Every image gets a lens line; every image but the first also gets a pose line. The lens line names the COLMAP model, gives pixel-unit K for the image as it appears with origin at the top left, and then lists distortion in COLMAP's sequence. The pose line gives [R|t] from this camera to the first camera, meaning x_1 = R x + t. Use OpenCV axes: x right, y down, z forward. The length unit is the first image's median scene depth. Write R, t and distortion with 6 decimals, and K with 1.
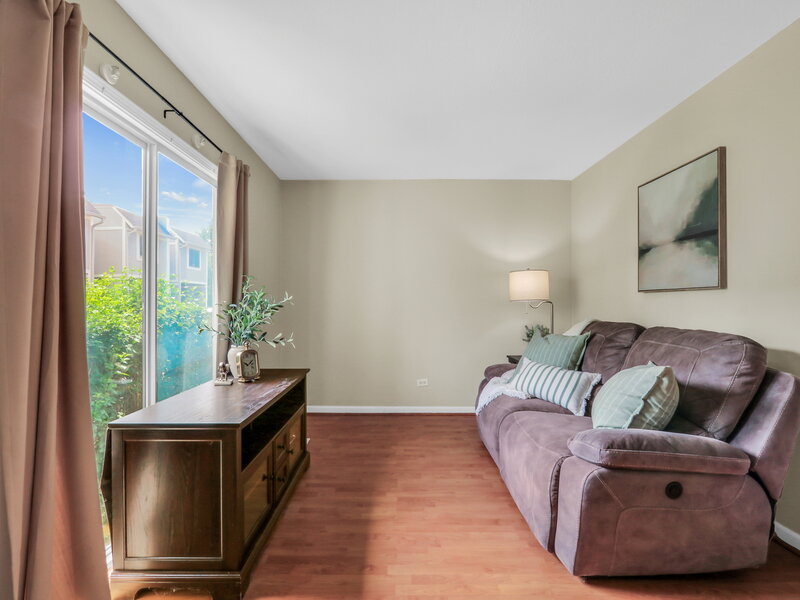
lens RADIAL K [[421.4, 0, 387.6], [0, 421.4, 303.0], [0, 0, 1]] dist [-0.016694, 0.000984]
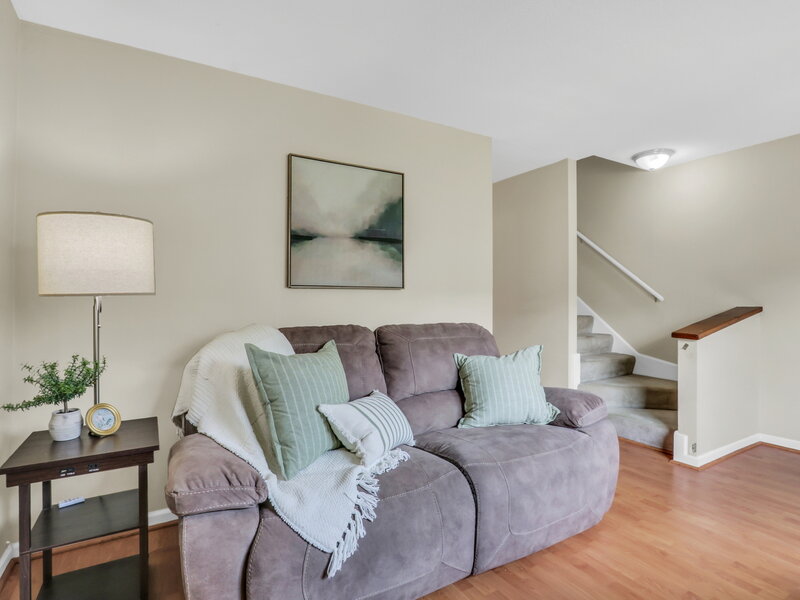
lens RADIAL K [[420.1, 0, 400.0], [0, 420.1, 300.0], [0, 0, 1]] dist [-0.017303, 0.000000]
pose [[-0.517458, 0.004889, 0.855695, -0.220986], [0.001601, 0.999987, -0.004745, 0.002245], [-0.855707, -0.001086, -0.517459, 1.493851]]
